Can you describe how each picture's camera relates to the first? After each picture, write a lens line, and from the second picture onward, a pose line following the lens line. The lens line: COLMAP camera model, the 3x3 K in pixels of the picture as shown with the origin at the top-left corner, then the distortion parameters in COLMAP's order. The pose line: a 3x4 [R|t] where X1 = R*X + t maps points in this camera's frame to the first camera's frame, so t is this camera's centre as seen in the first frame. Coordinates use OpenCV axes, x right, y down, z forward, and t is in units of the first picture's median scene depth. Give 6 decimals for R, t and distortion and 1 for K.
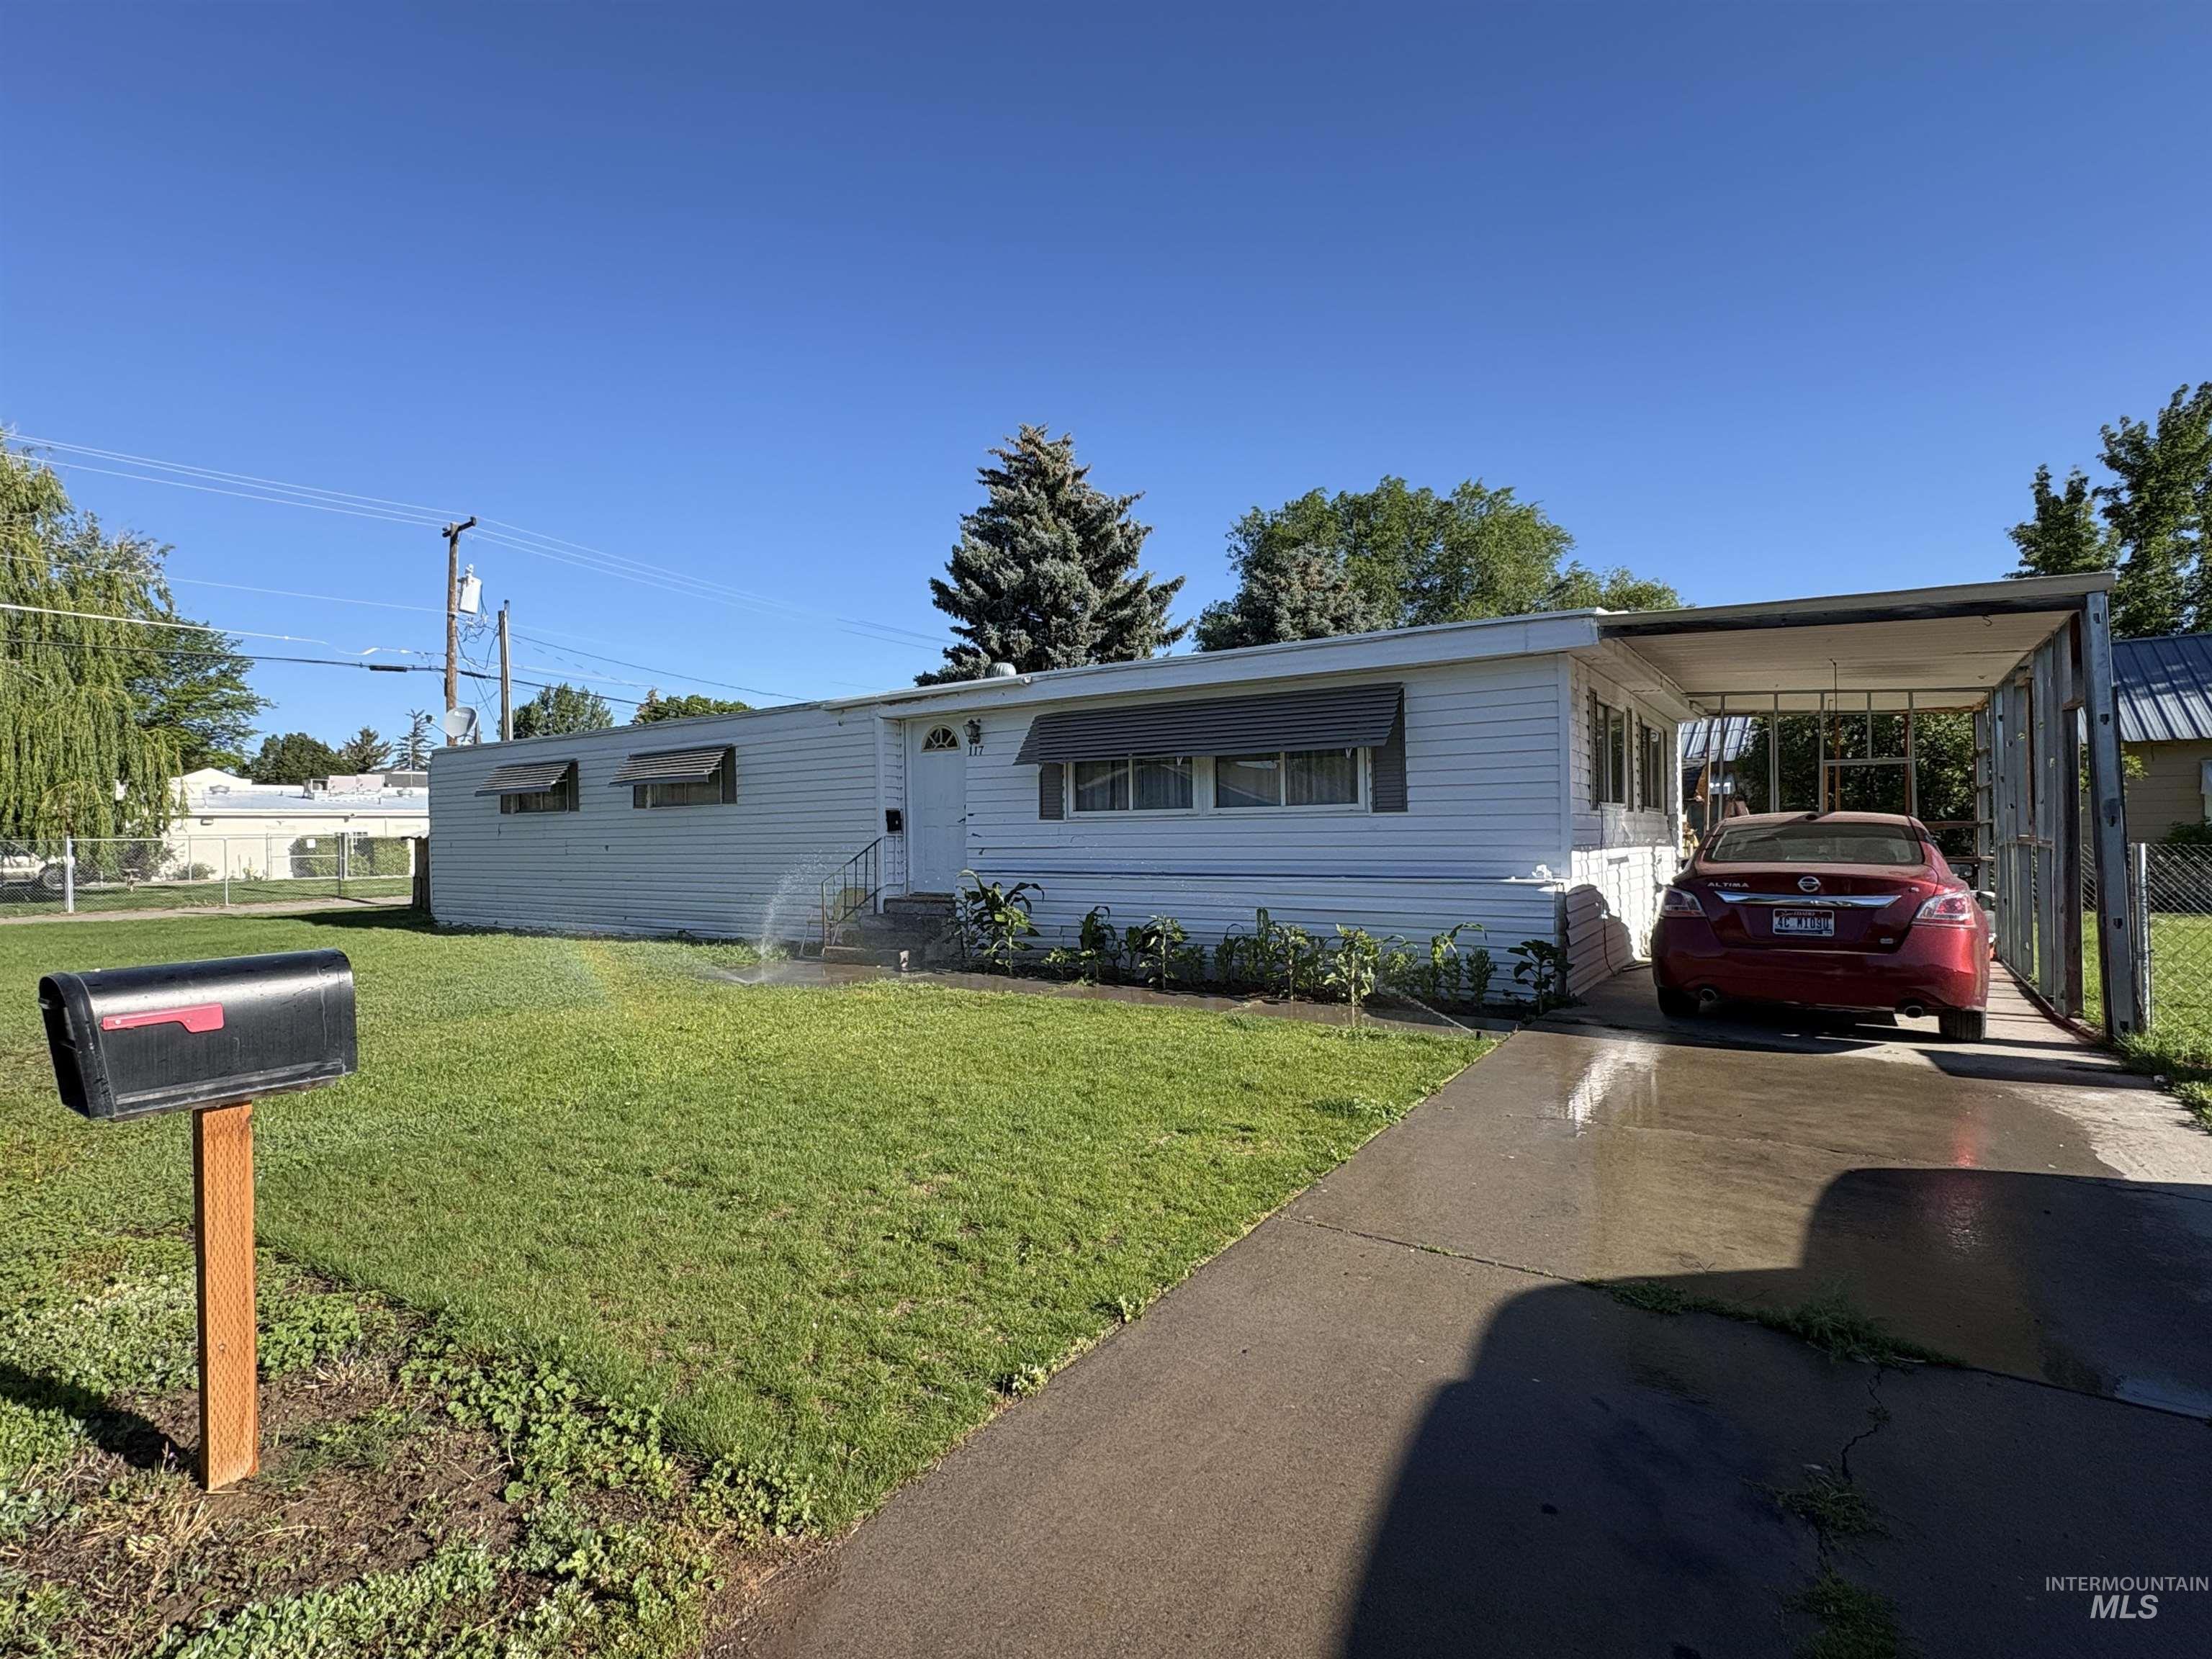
lens RADIAL K [[1102.8, 0, 1105.1], [0, 1102.8, 829.6], [0, 0, 1]] dist [-0.002433, -0.000076]
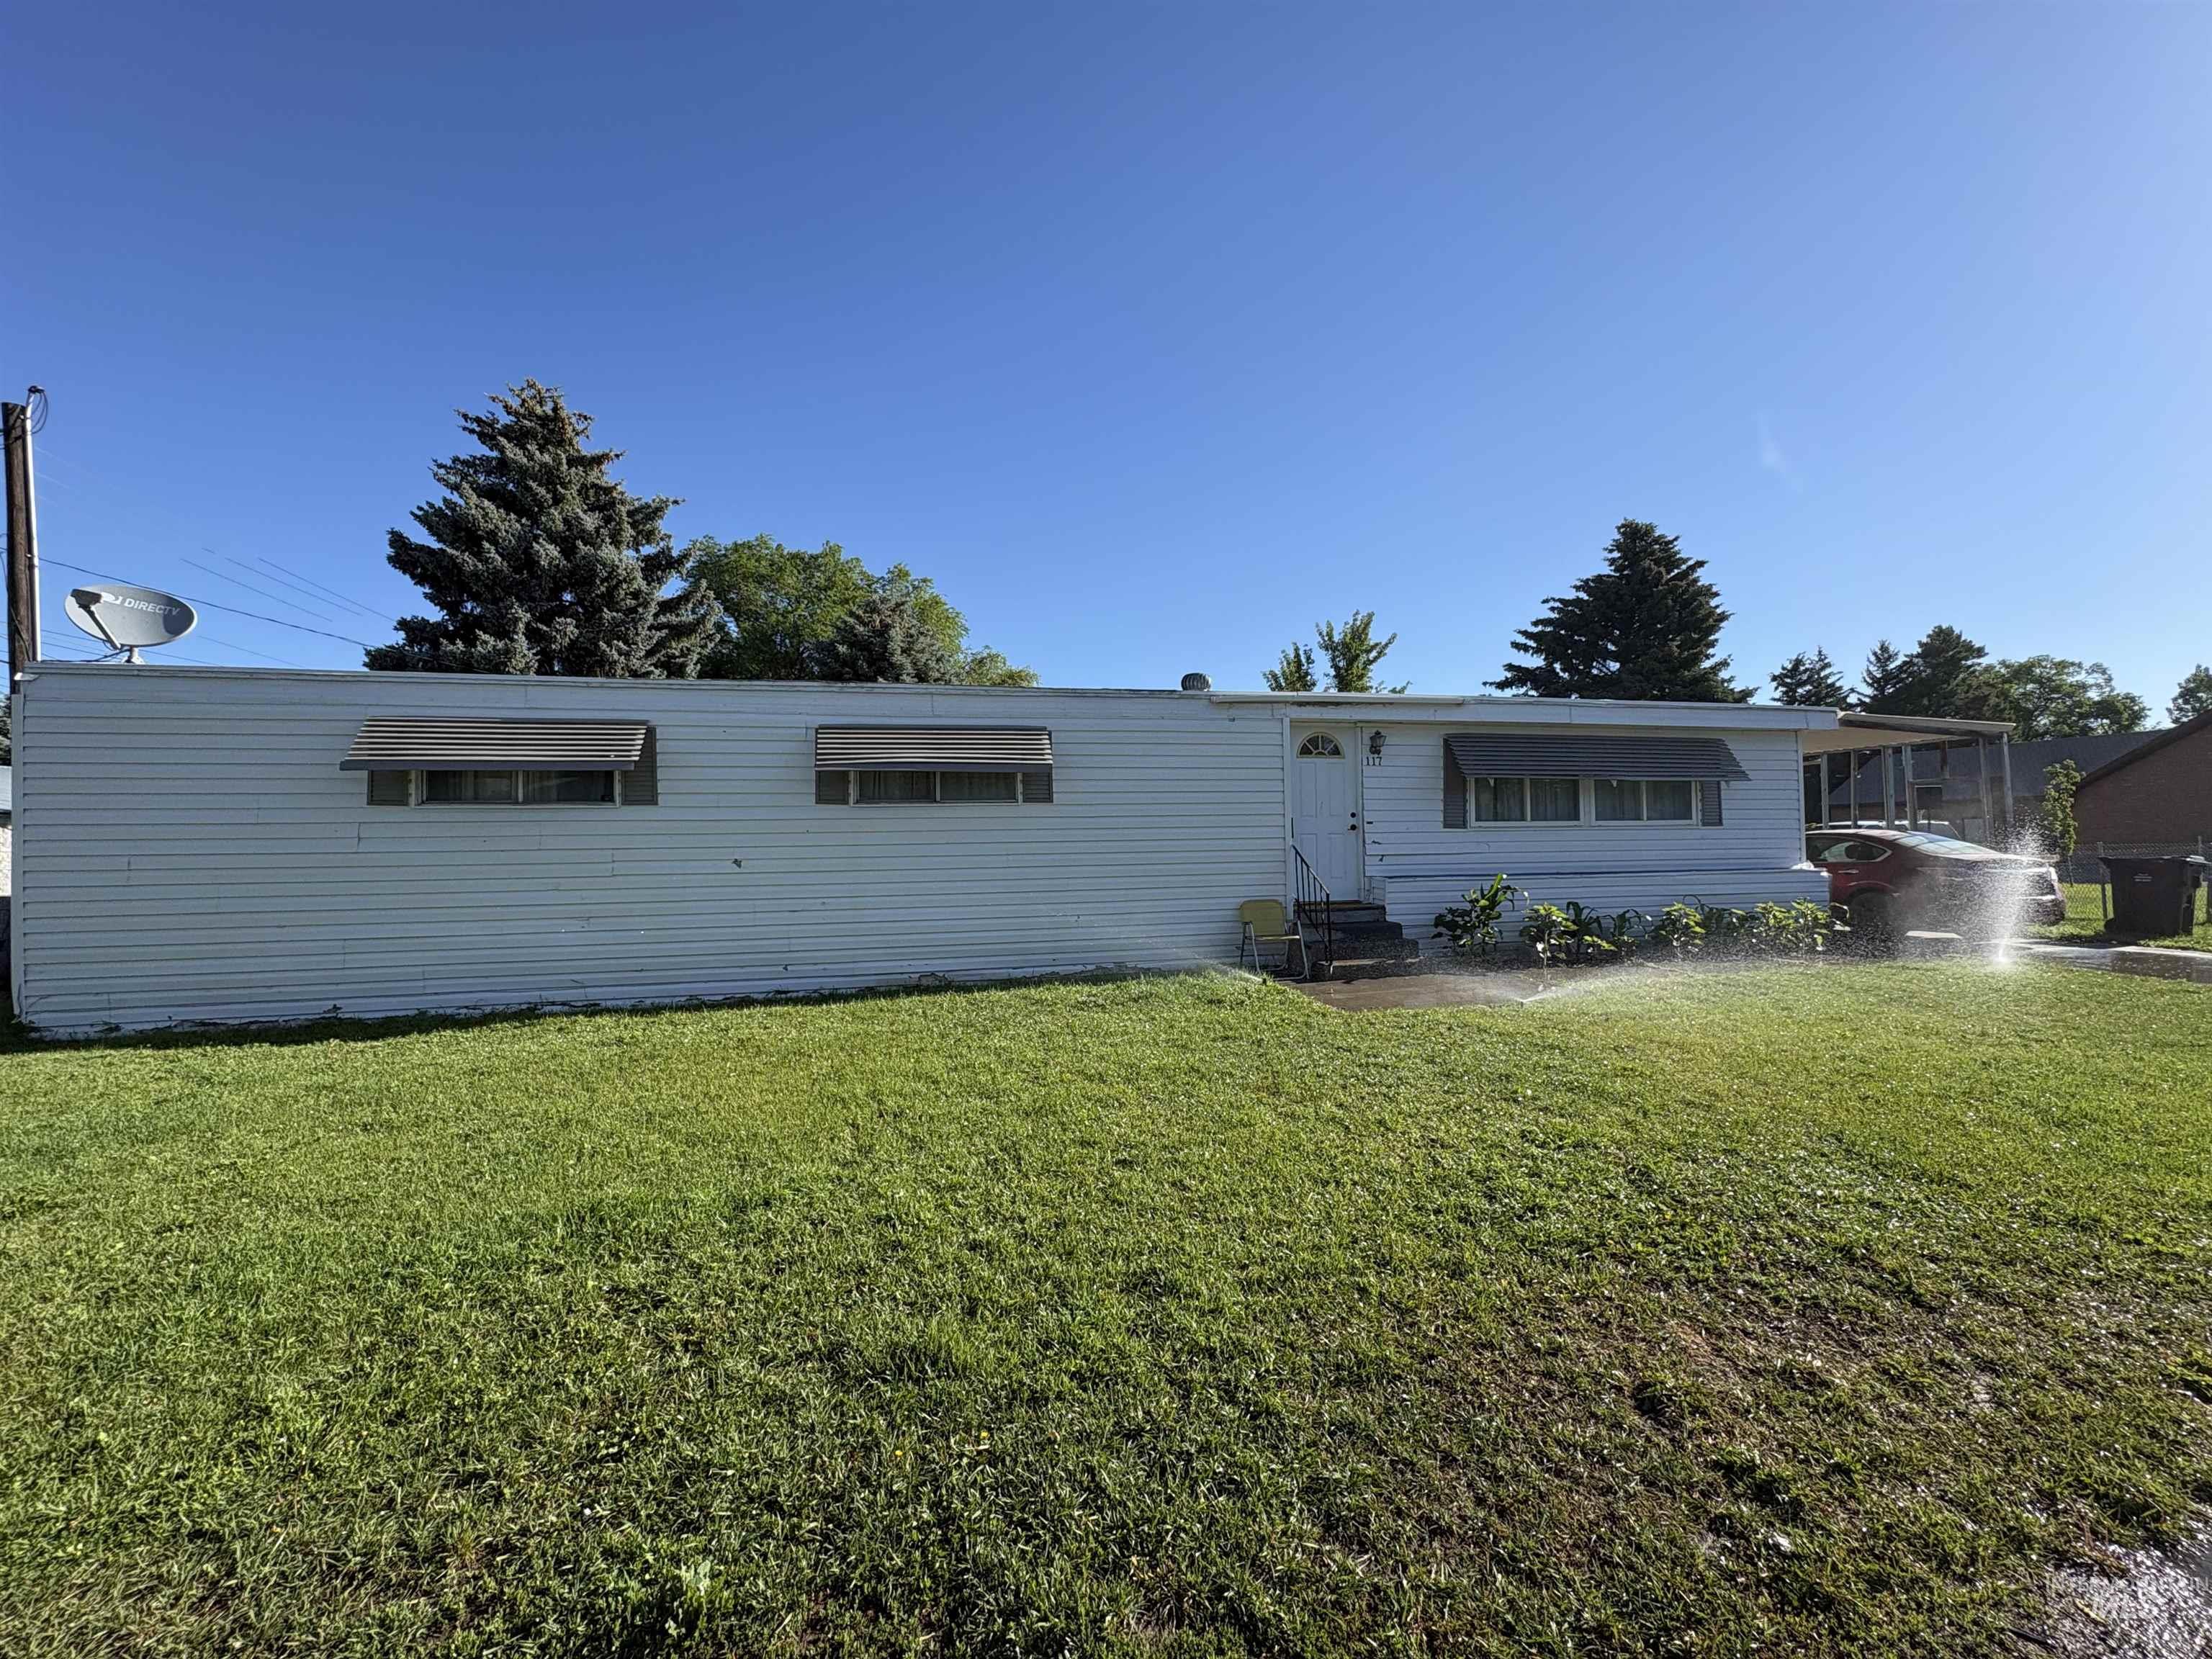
lens RADIAL K [[887.6, 0, 1107.0], [0, 887.6, 841.3], [0, 0, 1]] dist [-0.000935, 0.000179]
pose [[0.673812, 0.006597, 0.738873, -0.562230], [0.001078, 0.999950, -0.009912, 0.007331], [-0.738902, 0.007476, 0.673772, 0.388433]]
